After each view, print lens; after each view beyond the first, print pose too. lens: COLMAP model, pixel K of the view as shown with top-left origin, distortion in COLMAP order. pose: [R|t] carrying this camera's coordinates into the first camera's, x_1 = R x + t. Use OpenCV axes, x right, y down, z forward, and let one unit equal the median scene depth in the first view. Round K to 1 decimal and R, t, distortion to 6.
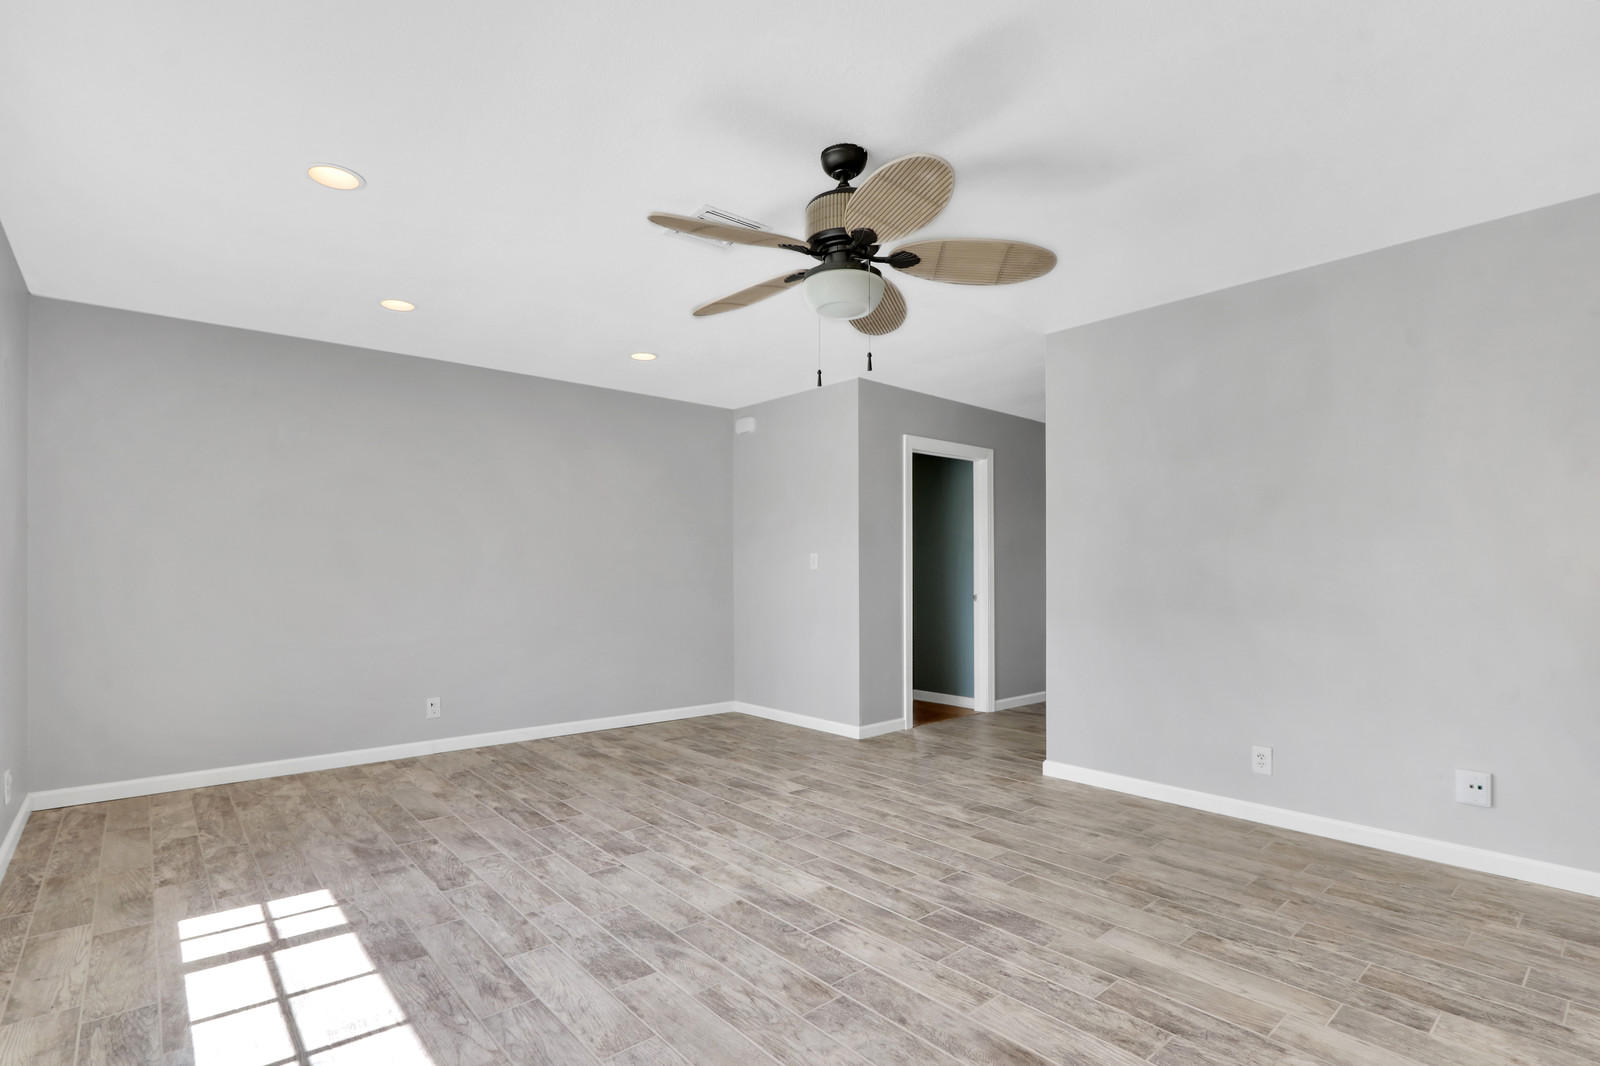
lens RADIAL K [[767.7, 0, 775.7], [0, 767.7, 553.9], [0, 0, 1]] dist [-0.015491, 0.001058]
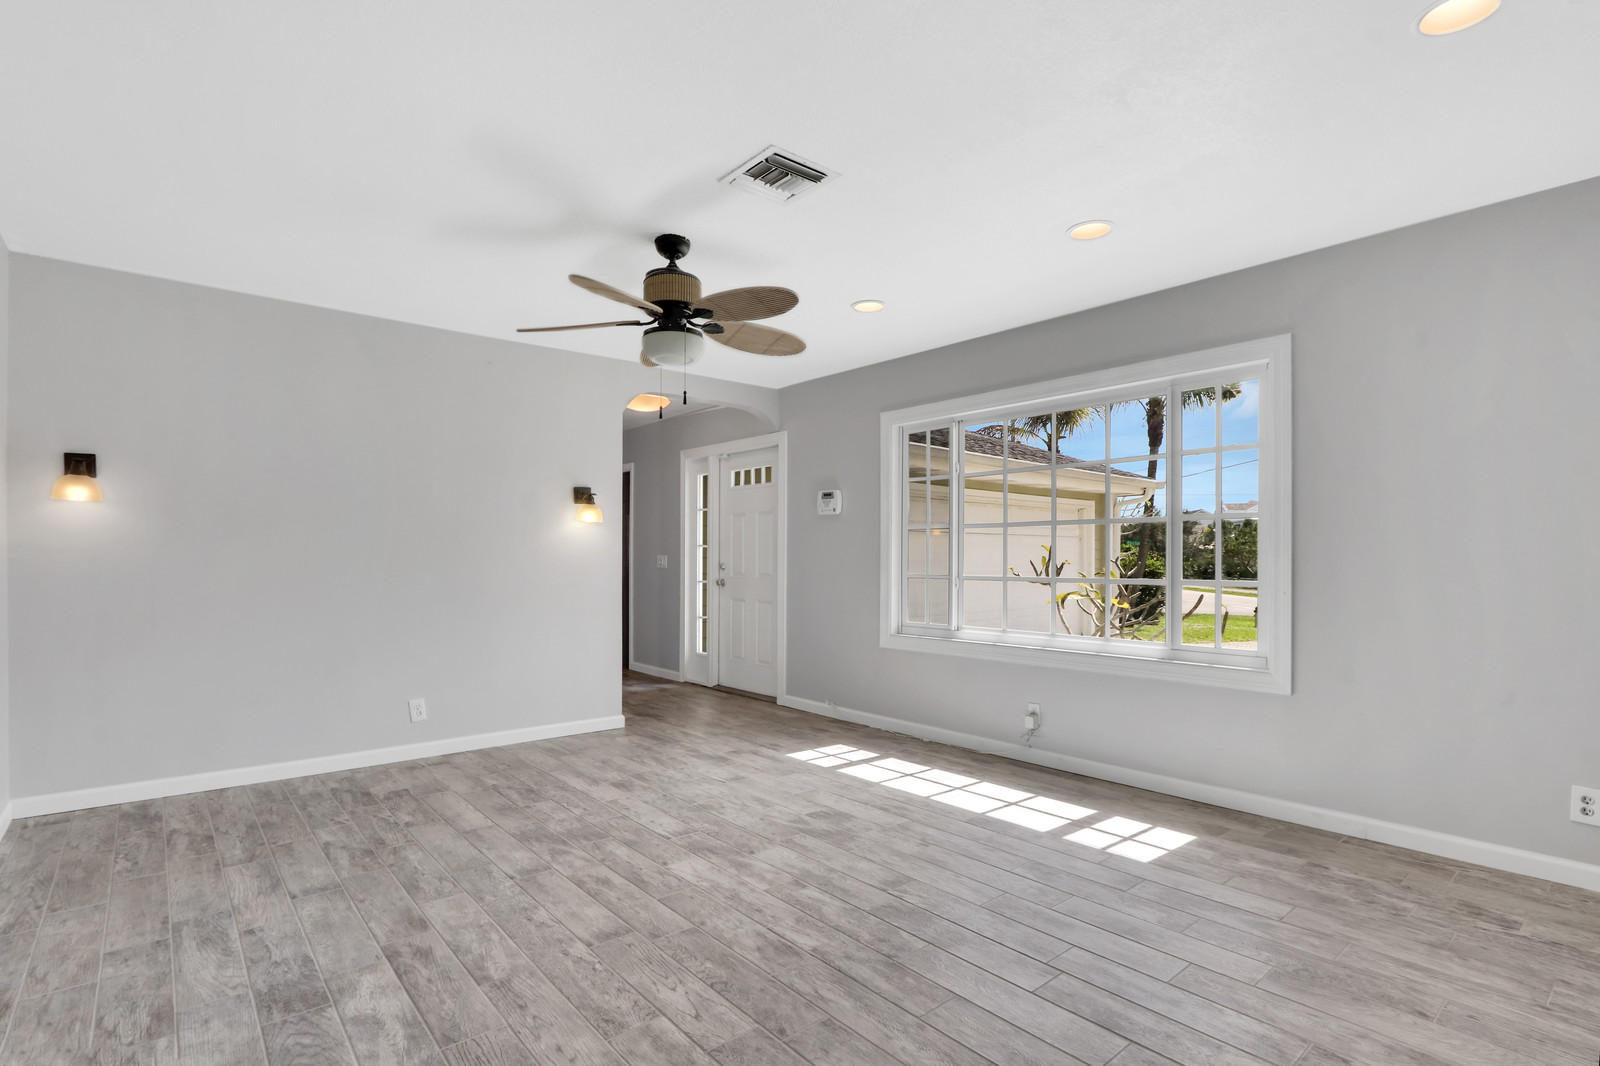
lens RADIAL K [[767.7, 0, 775.7], [0, 767.7, 553.9], [0, 0, 1]] dist [-0.015491, 0.001058]
pose [[-0.999957, -0.002220, 0.009021, -0.082044], [-0.002491, 0.999543, -0.030123, 0.044783], [-0.008950, -0.030144, -0.999505, 1.908724]]
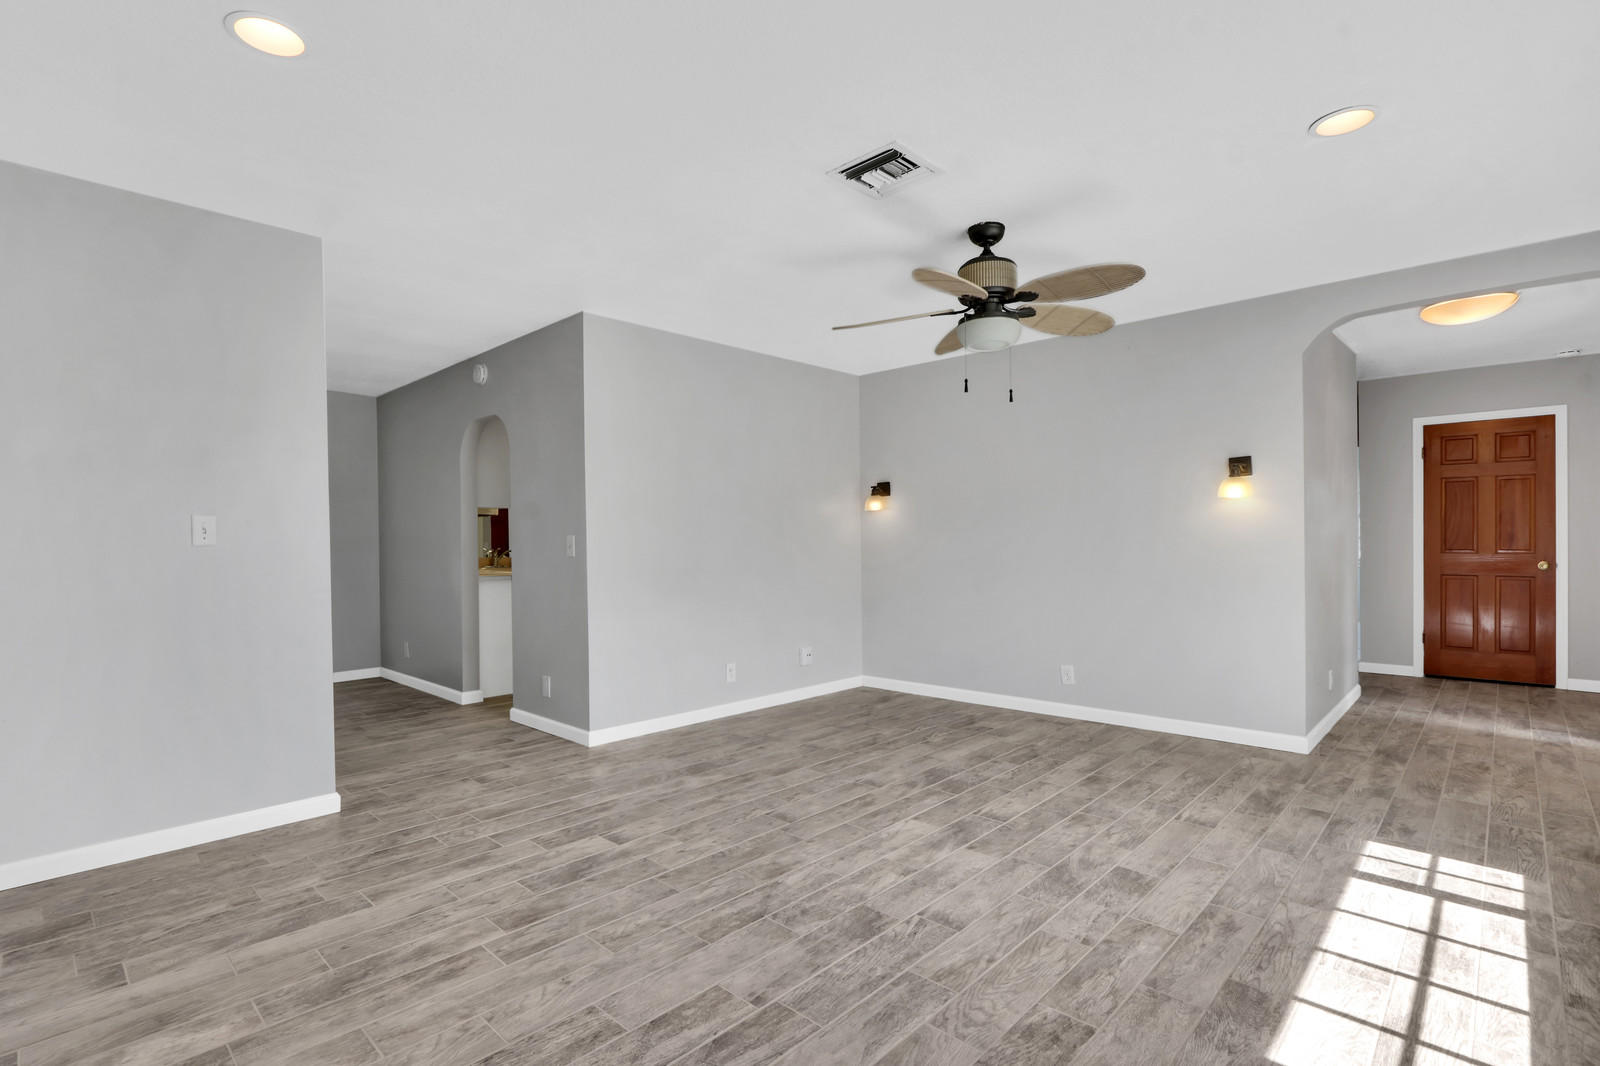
lens RADIAL K [[756.7, 0, 777.3], [0, 756.7, 544.0], [0, 0, 1]] dist [-0.015042, -0.000980]
pose [[-0.098050, 0.000453, 0.995181, -0.968989], [-0.013550, 0.999907, -0.001790, 0.026700], [-0.995089, -0.013660, -0.098035, 1.235404]]
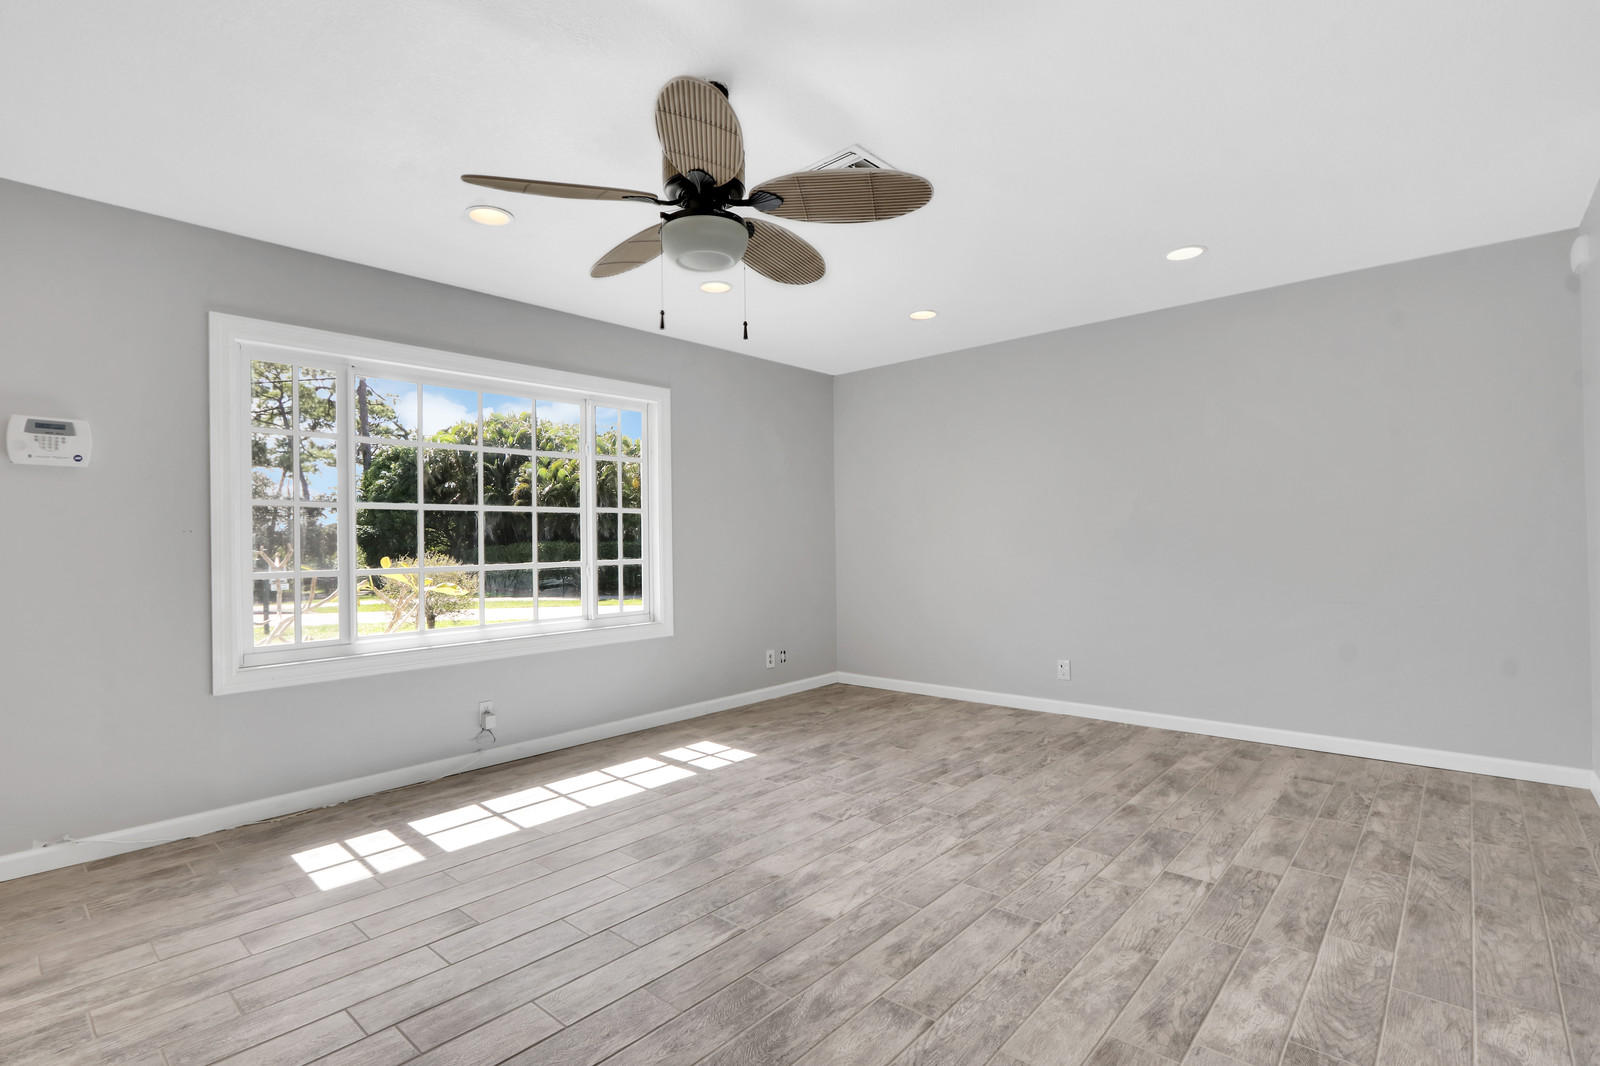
lens RADIAL K [[756.7, 0, 777.3], [0, 756.7, 544.0], [0, 0, 1]] dist [-0.015042, -0.000980]
pose [[0.128945, 0.000805, -0.991651, 0.820817], [0.039403, 0.999206, 0.005935, 0.017646], [0.990869, -0.039840, 0.128811, 0.798185]]
